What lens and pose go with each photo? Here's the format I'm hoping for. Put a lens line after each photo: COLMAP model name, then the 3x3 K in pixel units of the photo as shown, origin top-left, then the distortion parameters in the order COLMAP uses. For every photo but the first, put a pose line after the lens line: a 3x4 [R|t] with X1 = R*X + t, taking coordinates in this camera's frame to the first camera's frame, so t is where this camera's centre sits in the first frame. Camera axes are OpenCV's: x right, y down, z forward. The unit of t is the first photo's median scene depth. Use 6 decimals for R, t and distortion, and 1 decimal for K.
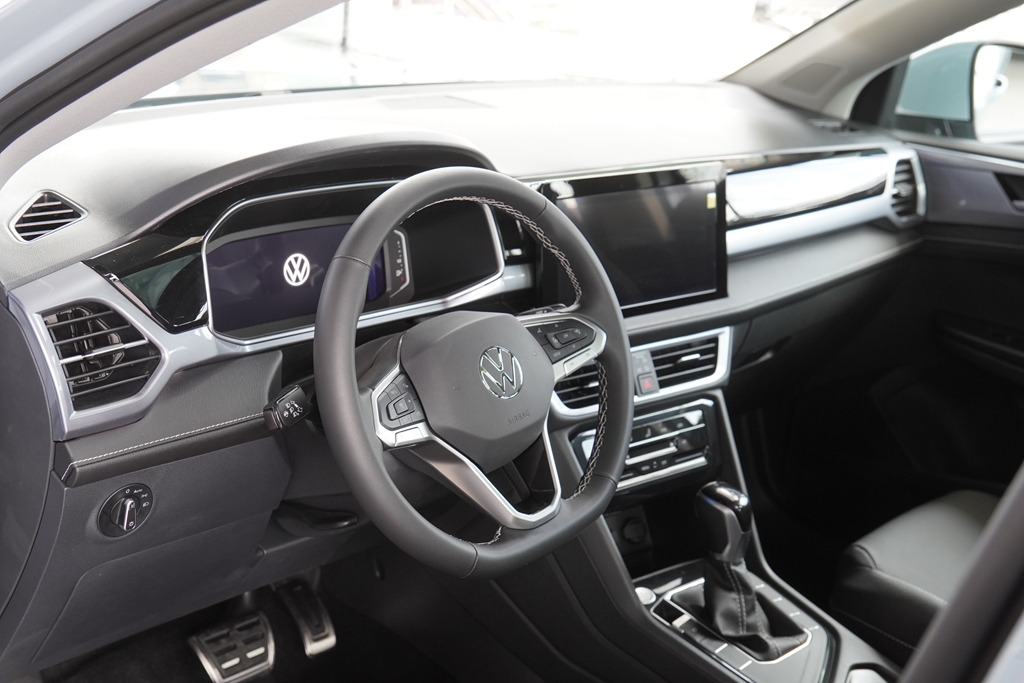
lens RADIAL K [[1399.1, 0, 504.5], [0, 1399.1, 341.5], [0, 0, 1]] dist [0.160648, 0.000000]
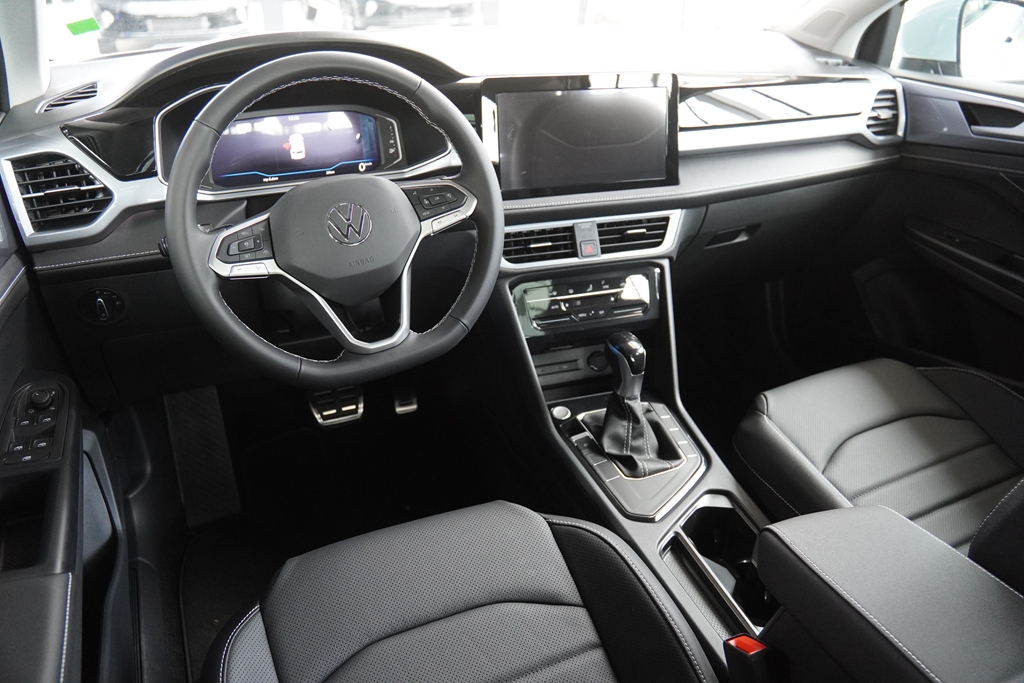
lens RADIAL K [[761.7, 0, 509.7], [0, 761.7, 337.1], [0, 0, 1]] dist [-0.129657, 0.086803]
pose [[0.932635, 0.112877, -0.342710, 0.279394], [-0.062069, 0.985838, 0.155790, 0.006610], [0.355442, -0.124023, 0.926434, 0.340348]]
